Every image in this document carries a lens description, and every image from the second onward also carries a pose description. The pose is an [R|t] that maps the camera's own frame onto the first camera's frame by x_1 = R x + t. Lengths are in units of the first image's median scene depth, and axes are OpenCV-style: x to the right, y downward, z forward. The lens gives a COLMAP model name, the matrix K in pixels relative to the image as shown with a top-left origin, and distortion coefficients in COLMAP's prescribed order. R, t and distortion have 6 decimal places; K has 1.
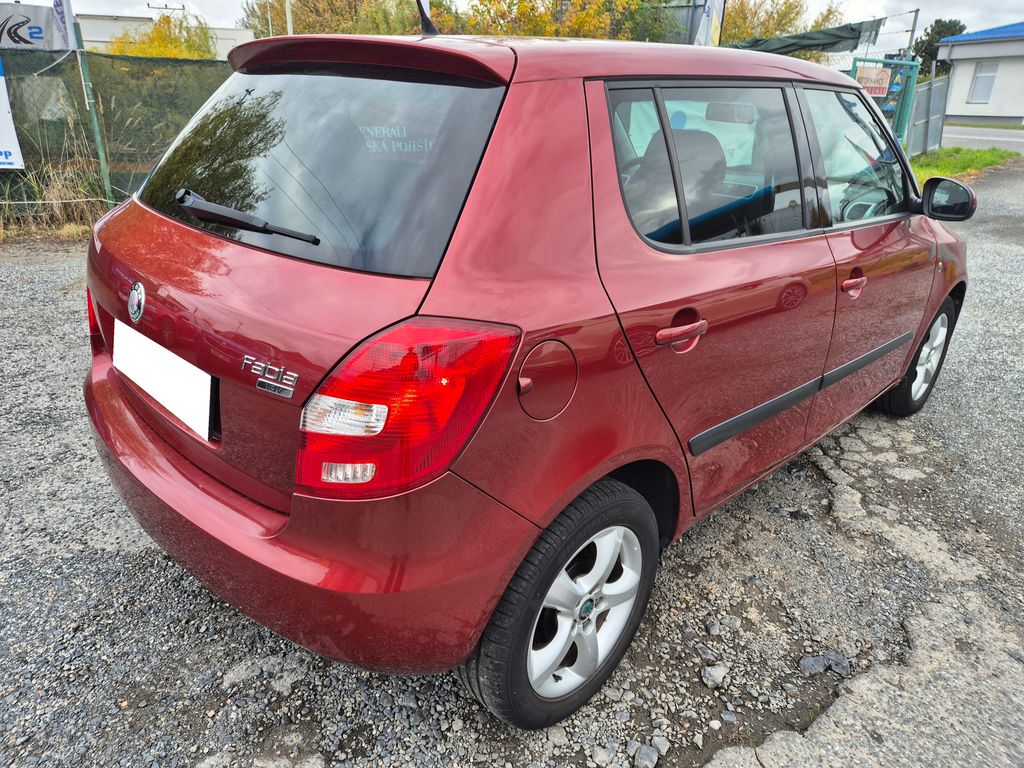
lens RADIAL K [[674.4, 0, 512.0], [0, 674.4, 384.0], [0, 0, 1]] dist [0.088664, -0.069607]
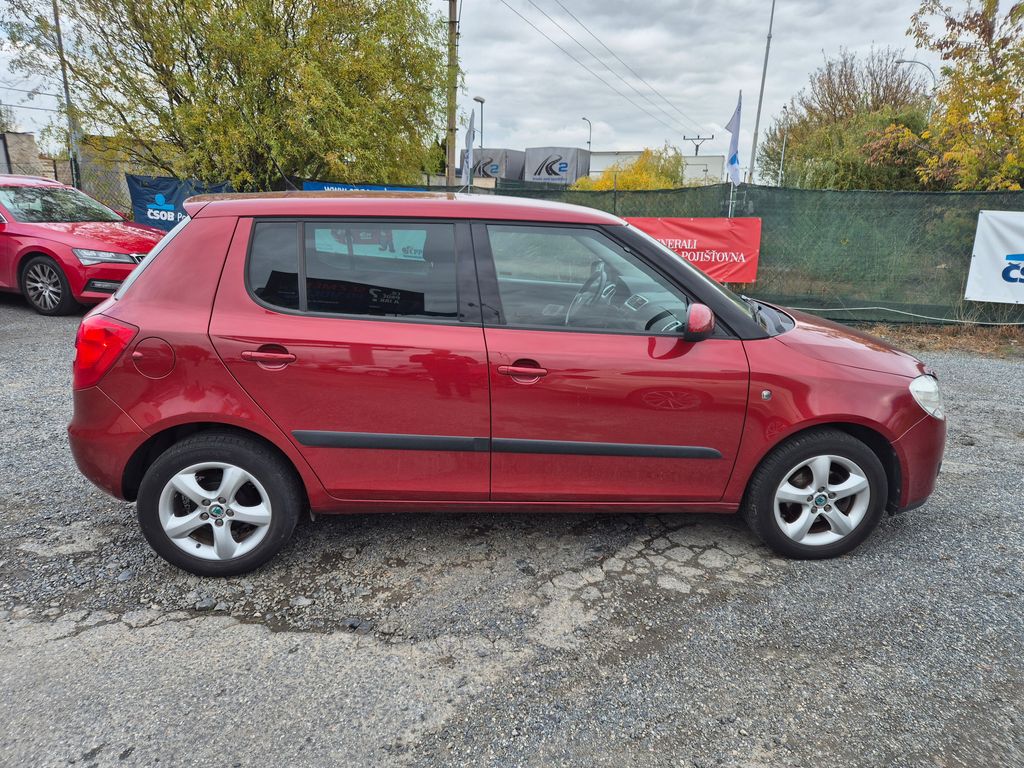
lens RADIAL K [[674.4, 0, 512.0], [0, 674.4, 384.0], [0, 0, 1]] dist [0.088664, -0.069607]
pose [[0.766092, 0.163236, -0.621657, 0.969029], [-0.251879, 0.966095, -0.056721, -0.037963], [0.591321, 0.200036, 0.781233, 0.018212]]
